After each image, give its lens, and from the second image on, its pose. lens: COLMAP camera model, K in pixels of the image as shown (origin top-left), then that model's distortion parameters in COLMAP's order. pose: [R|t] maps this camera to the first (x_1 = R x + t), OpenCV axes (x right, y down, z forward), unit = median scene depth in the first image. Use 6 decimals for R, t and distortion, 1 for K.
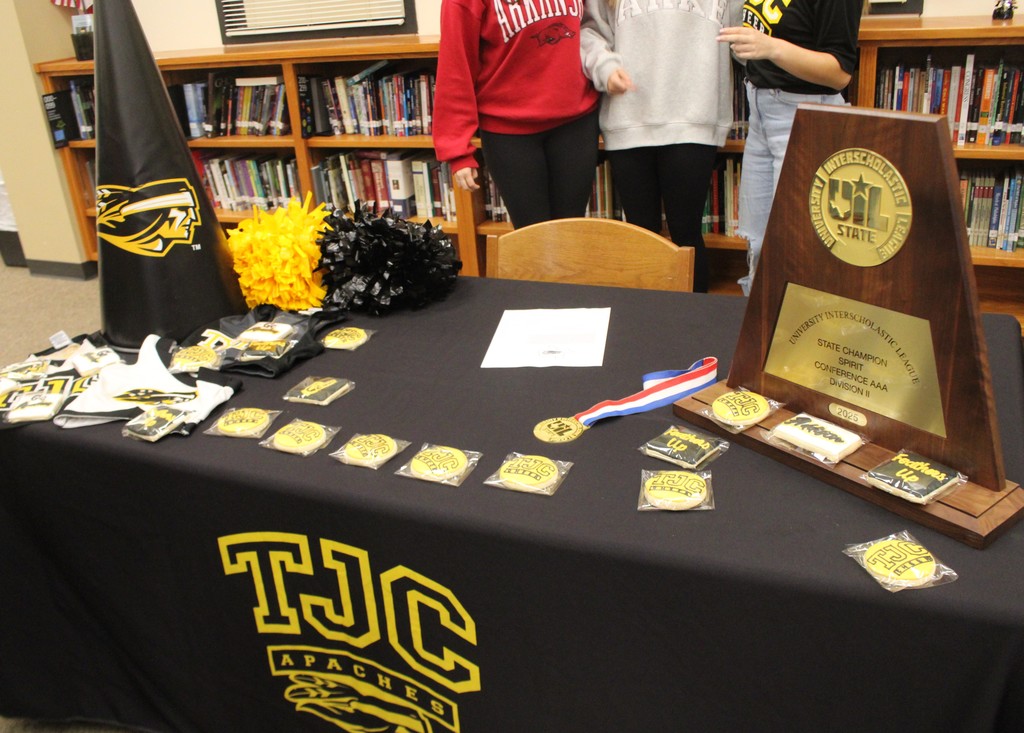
lens RADIAL K [[929.4, 0, 466.6], [0, 929.4, 367.0], [0, 0, 1]] dist [-0.107509, 0.024932]
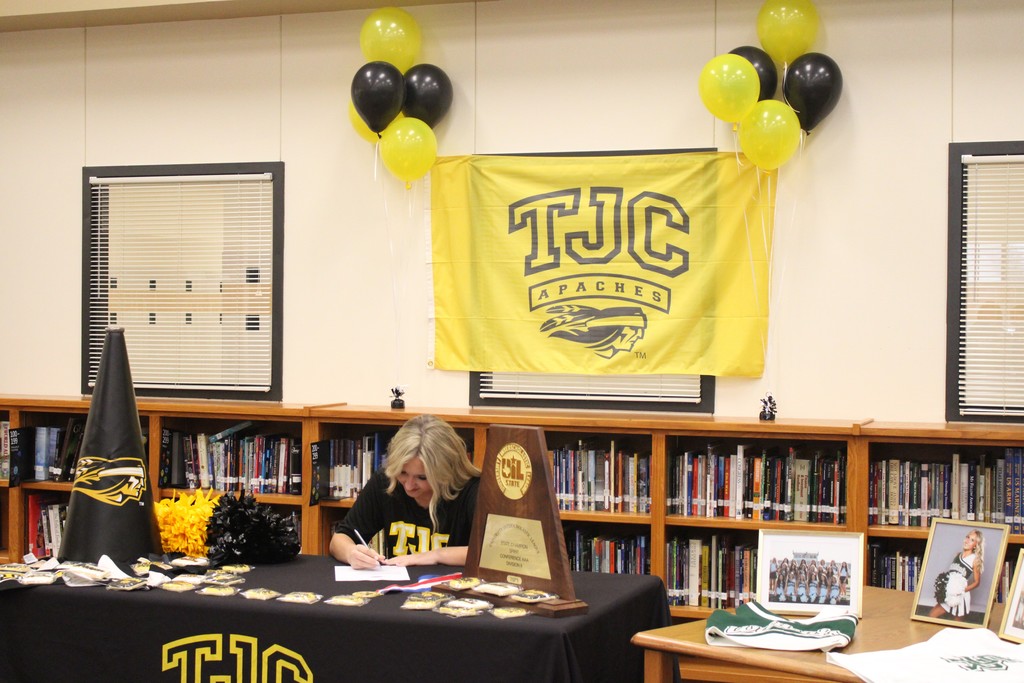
lens RADIAL K [[1743.7, 0, 512.0], [0, 1743.7, 341.5], [0, 0, 1]] dist [0.013099, 0.020908]
pose [[0.989558, 0.095841, 0.107651, -0.017199], [-0.043974, 0.912032, -0.407755, 0.501267], [-0.137261, 0.398763, 0.906723, -1.167175]]
